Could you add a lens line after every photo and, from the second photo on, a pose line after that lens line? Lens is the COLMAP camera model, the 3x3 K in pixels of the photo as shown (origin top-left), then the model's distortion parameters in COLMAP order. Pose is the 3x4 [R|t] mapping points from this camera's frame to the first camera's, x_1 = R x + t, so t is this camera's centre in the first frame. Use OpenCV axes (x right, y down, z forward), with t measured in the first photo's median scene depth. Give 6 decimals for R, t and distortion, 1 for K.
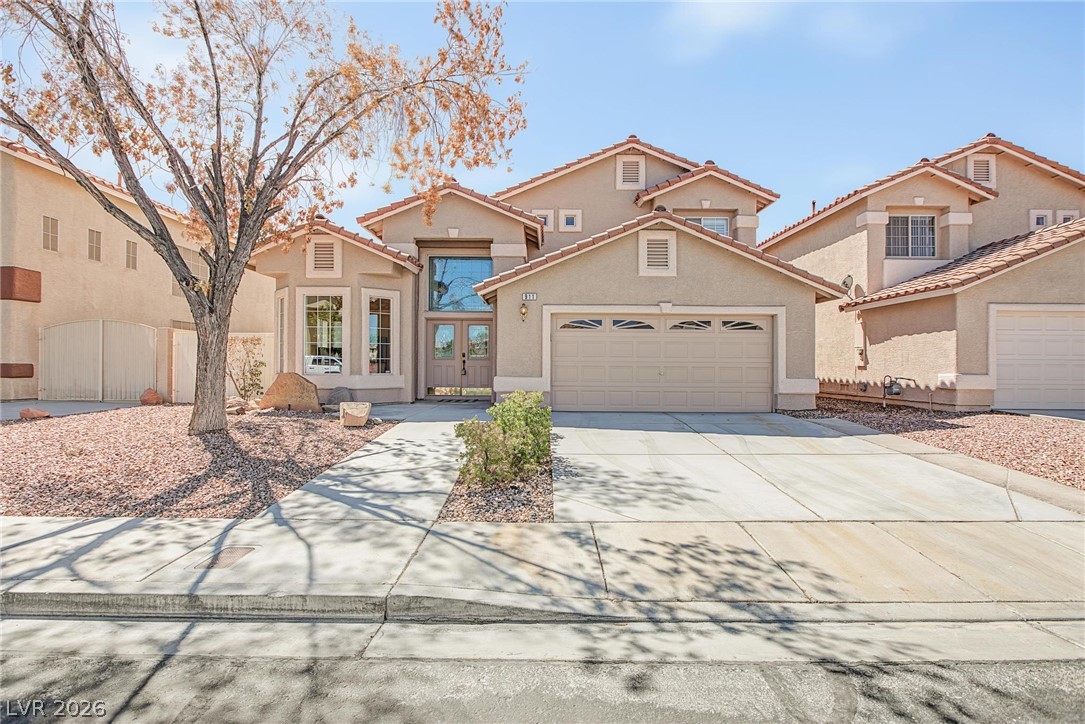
lens RADIAL K [[490.9, 0, 541.3], [0, 490.9, 360.6], [0, 0, 1]] dist [-0.014717, 0.004718]
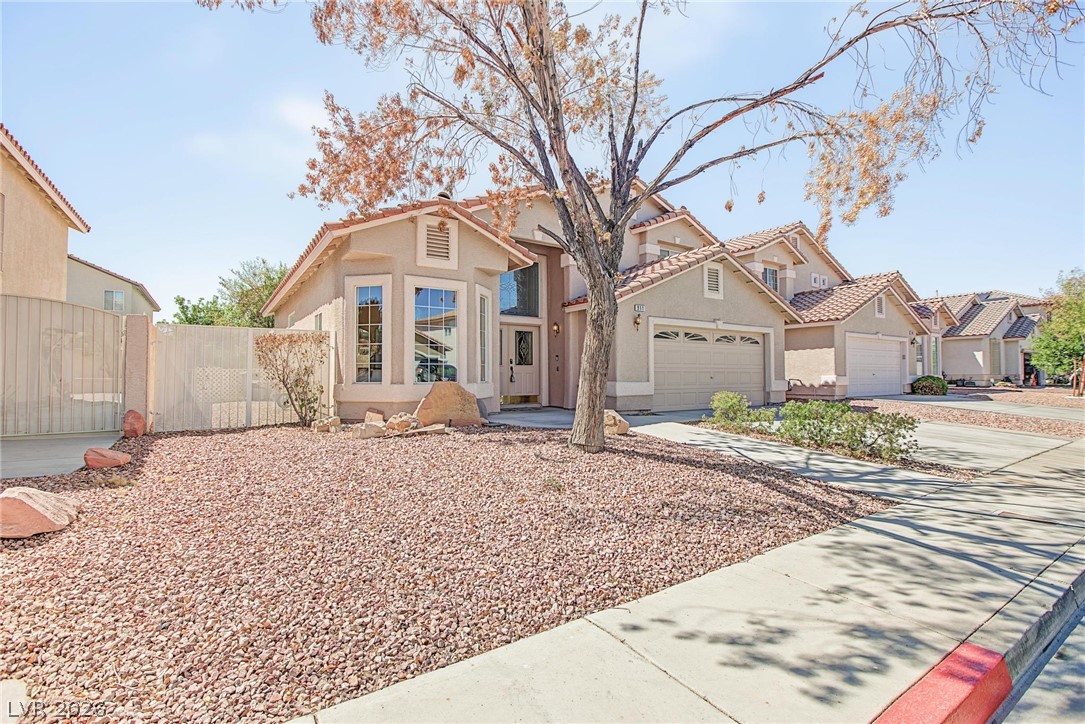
lens RADIAL K [[490.9, 0, 541.3], [0, 490.9, 360.6], [0, 0, 1]] dist [-0.014717, 0.004718]
pose [[0.831008, 0.008743, 0.556191, -0.763475], [0.002091, 0.999820, -0.018841, 0.006138], [-0.556256, 0.016819, 0.830841, 0.206797]]
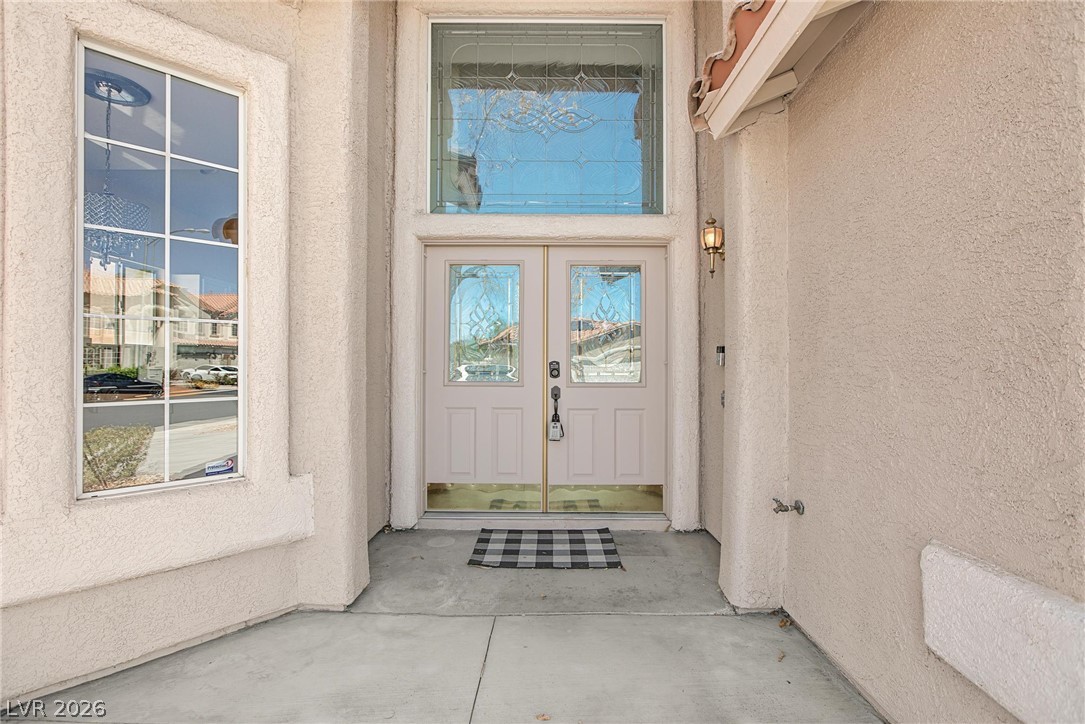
lens RADIAL K [[490.9, 0, 541.3], [0, 490.9, 360.6], [0, 0, 1]] dist [-0.014717, 0.004718]
pose [[0.999971, -0.002698, -0.007161, -0.195125], [0.002700, 0.999996, 0.000338, -0.019969], [0.007160, -0.000357, 0.999974, 0.851507]]
